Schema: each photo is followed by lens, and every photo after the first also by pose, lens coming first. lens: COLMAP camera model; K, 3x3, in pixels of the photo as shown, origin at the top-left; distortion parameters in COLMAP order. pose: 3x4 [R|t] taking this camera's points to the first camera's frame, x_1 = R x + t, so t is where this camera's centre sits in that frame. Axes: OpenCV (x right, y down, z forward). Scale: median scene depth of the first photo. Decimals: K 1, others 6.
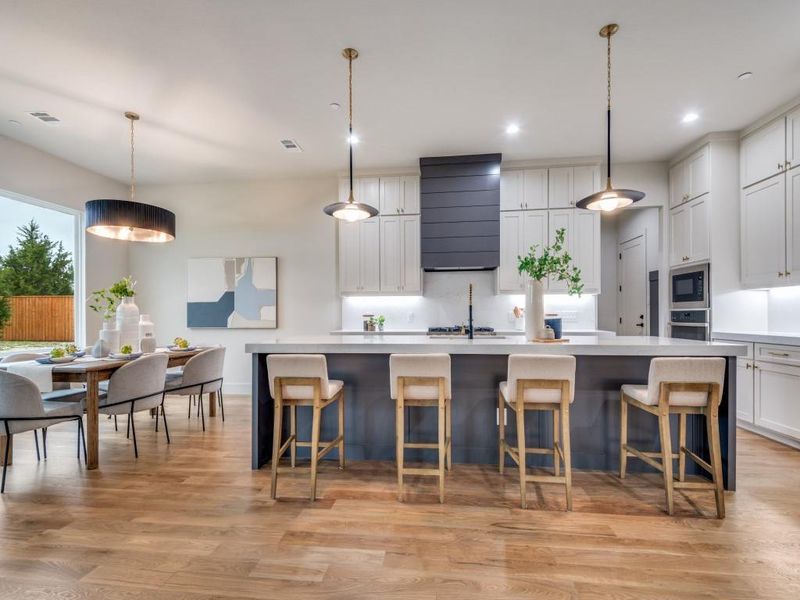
lens RADIAL K [[361.9, 0, 403.1], [0, 361.9, 311.6], [0, 0, 1]] dist [0.001349, -0.000085]
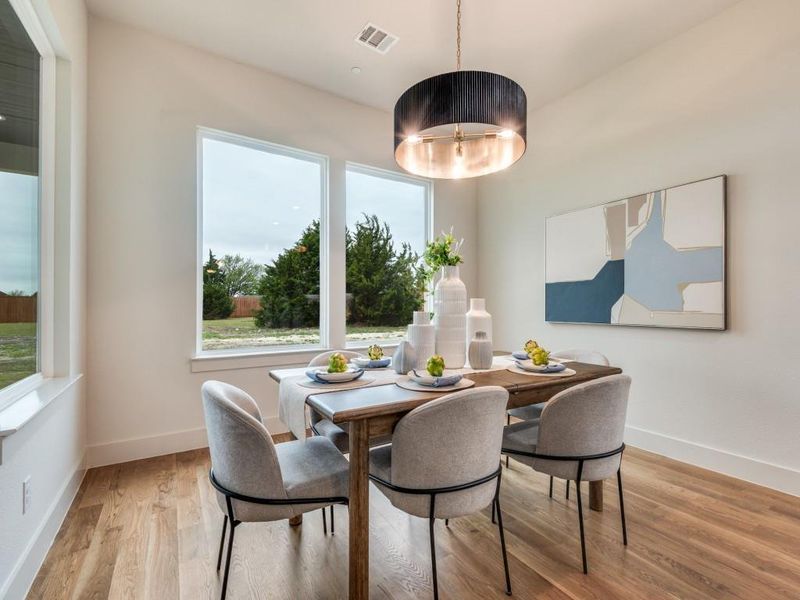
lens RADIAL K [[363.3, 0, 398.9], [0, 363.3, 304.2], [0, 0, 1]] dist [0.001628, -0.000018]
pose [[0.608353, 0.000571, -0.793666, -0.306924], [0.001850, 0.999996, 0.002138, 0.014404], [0.793664, -0.002769, 0.608349, 0.507327]]
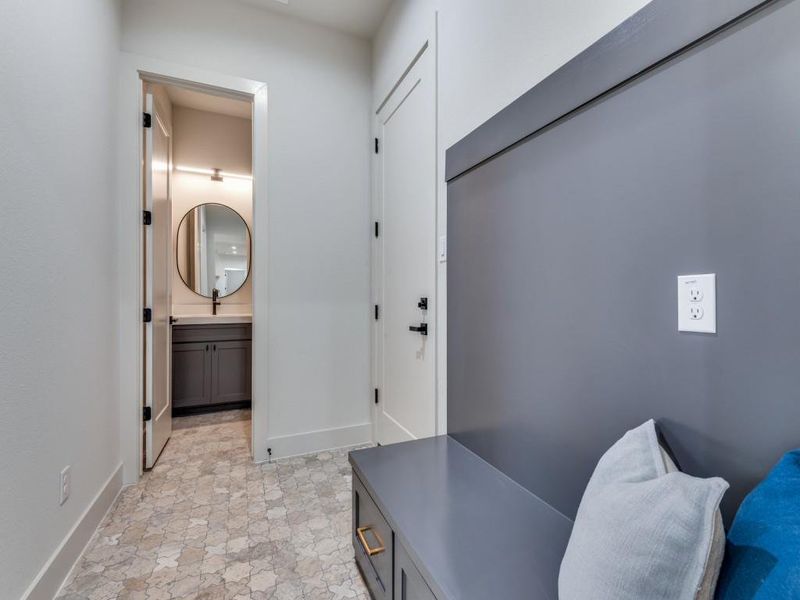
lens RADIAL K [[363.3, 0, 398.9], [0, 363.3, 304.2], [0, 0, 1]] dist [0.001628, -0.000018]
pose [[0.865146, -0.001571, 0.501518, 0.768769], [-0.010897, 0.999700, 0.021929, 0.013825], [-0.501402, -0.024436, 0.864869, 1.174842]]
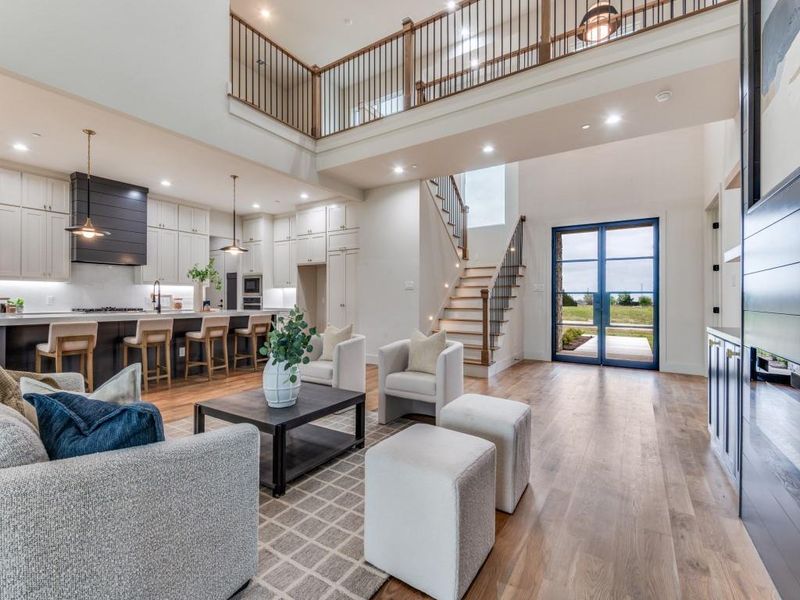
lens RADIAL K [[371.0, 0, 389.3], [0, 371.0, 297.9], [0, 0, 1]] dist [0.017723, 0.000046]
pose [[0.474312, 0.010273, 0.880297, -0.636777], [-0.013181, 0.999903, -0.004568, -0.000697], [-0.880258, -0.009436, 0.474401, -0.613936]]
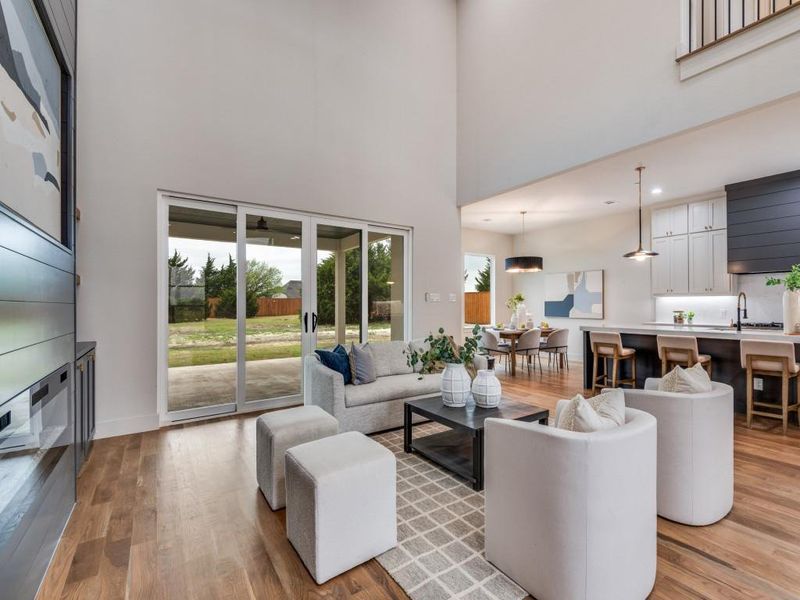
lens RADIAL K [[363.3, 0, 398.9], [0, 363.3, 304.2], [0, 0, 1]] dist [0.001628, -0.000018]
pose [[0.635205, 0.001920, -0.772341, 0.330377], [0.004641, 0.999969, 0.006303, -0.033788], [0.772330, -0.007588, 0.635177, -0.719783]]
